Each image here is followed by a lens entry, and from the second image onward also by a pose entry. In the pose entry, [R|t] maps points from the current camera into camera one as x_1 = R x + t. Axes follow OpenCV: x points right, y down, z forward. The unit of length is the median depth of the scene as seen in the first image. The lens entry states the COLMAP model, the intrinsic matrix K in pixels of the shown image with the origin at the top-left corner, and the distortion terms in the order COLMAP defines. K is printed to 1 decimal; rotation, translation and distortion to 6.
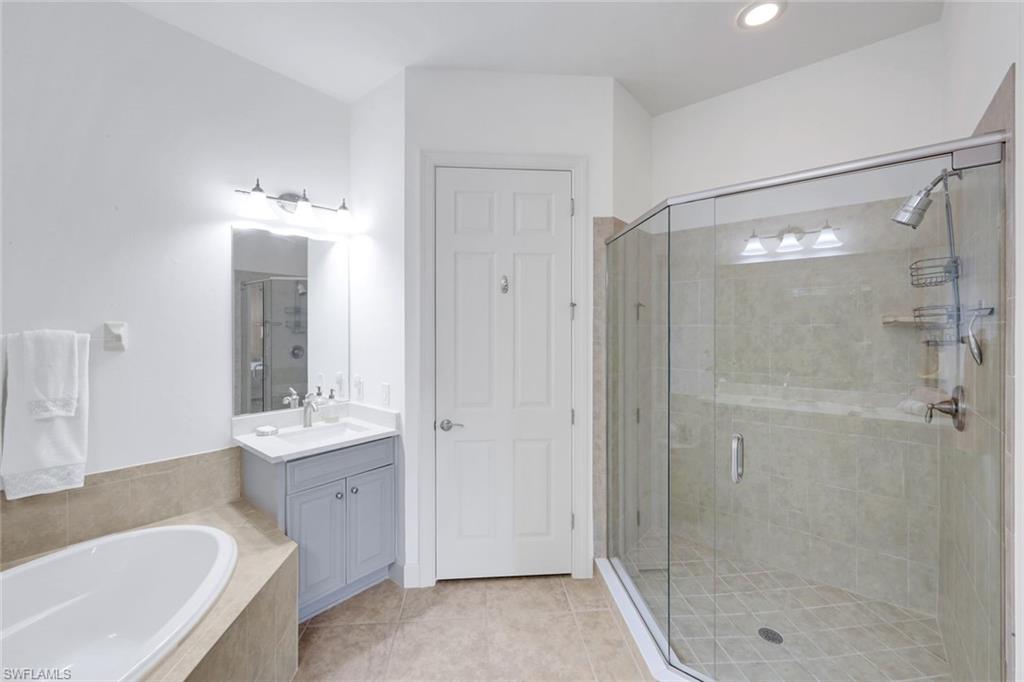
lens RADIAL K [[416.9, 0, 495.5], [0, 416.9, 331.3], [0, 0, 1]] dist [0.000788, -0.000259]
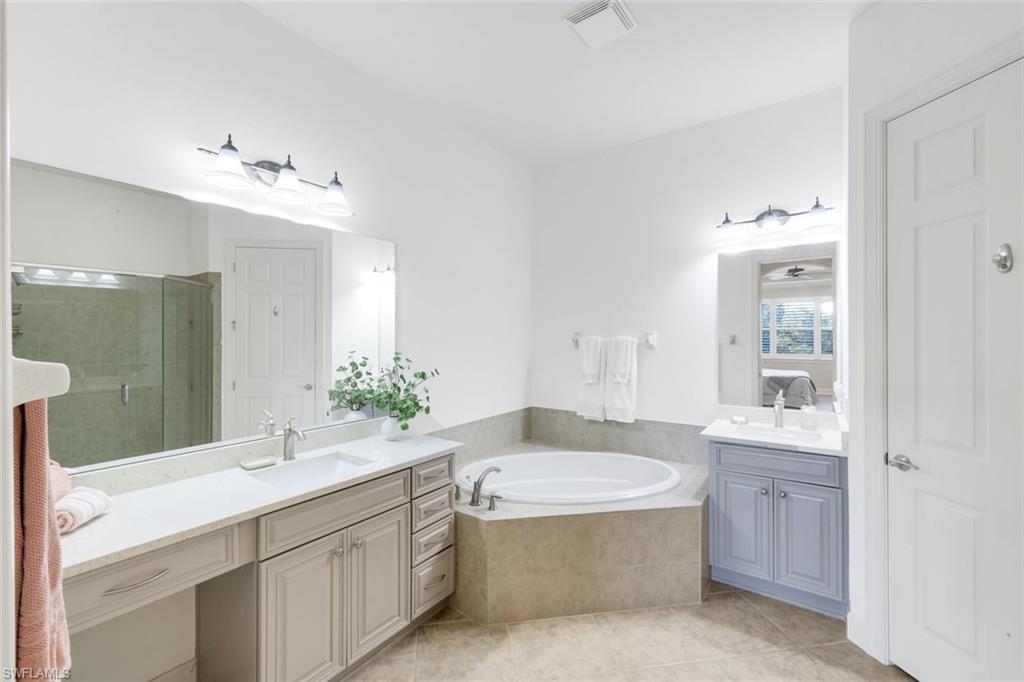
lens RADIAL K [[416.9, 0, 510.1], [0, 416.9, 340.3], [0, 0, 1]] dist [0.000788, -0.000259]
pose [[0.087385, 0.007452, -0.996147, 0.664310], [0.000484, 0.999972, 0.007523, 0.000377], [0.996174, -0.001139, 0.087379, 0.282042]]
